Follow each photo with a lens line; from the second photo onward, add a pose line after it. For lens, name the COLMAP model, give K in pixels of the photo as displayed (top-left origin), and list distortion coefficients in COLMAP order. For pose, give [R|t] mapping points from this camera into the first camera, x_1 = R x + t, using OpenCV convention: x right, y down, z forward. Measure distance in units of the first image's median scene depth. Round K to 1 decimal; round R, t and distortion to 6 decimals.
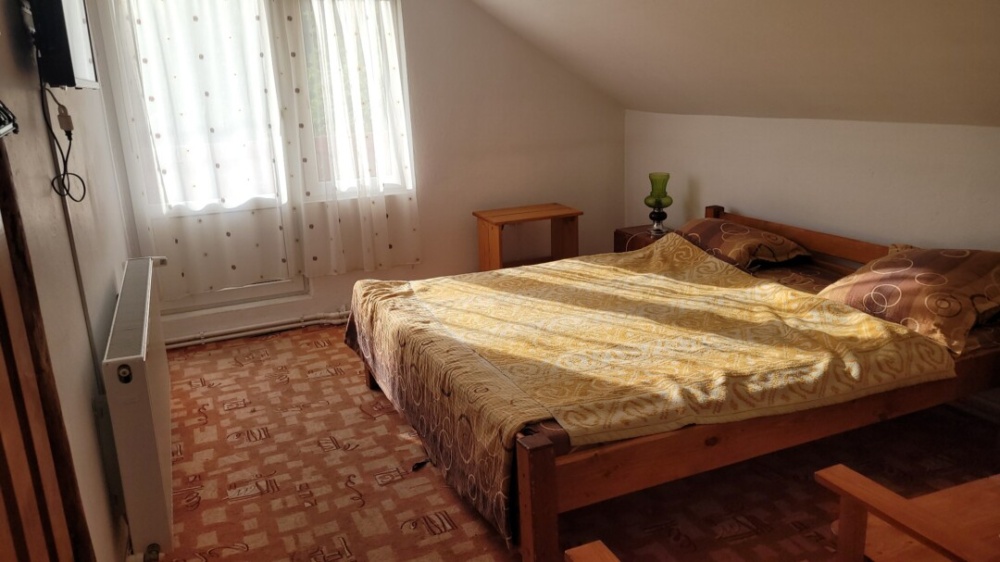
lens RADIAL K [[751.4, 0, 495.9], [0, 751.4, 281.0], [0, 0, 1]] dist [0.061753, -0.045304]
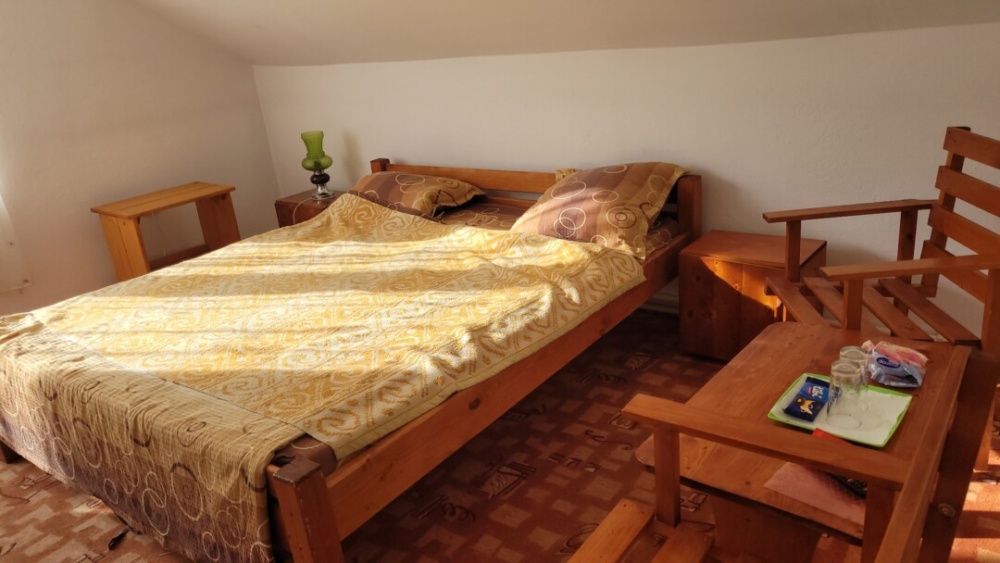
lens RADIAL K [[751.4, 0, 506.2], [0, 751.4, 285.5], [0, 0, 1]] dist [0.061753, -0.045304]
pose [[0.865196, -0.218361, 0.451392, -0.047516], [0.193326, 0.975868, 0.101524, -0.012204], [-0.462668, -0.000572, 0.886531, 0.107512]]
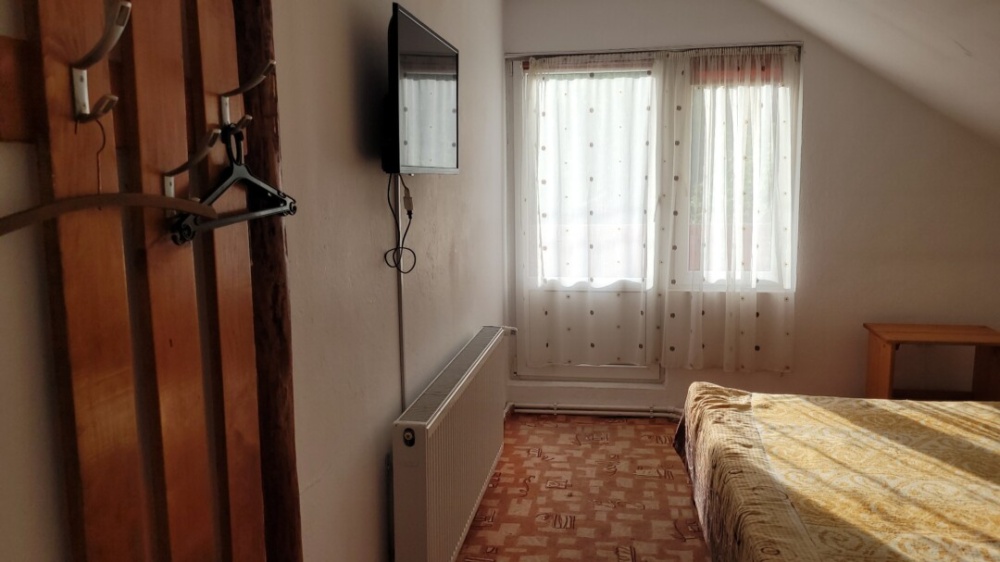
lens RADIAL K [[751.4, 0, 511.0], [0, 751.4, 274.9], [0, 0, 1]] dist [0.061753, -0.045304]
pose [[0.851151, 0.103747, -0.514567, 0.096572], [-0.161292, 0.984541, -0.068293, -0.033143], [0.499527, 0.141123, 0.854726, 0.089350]]
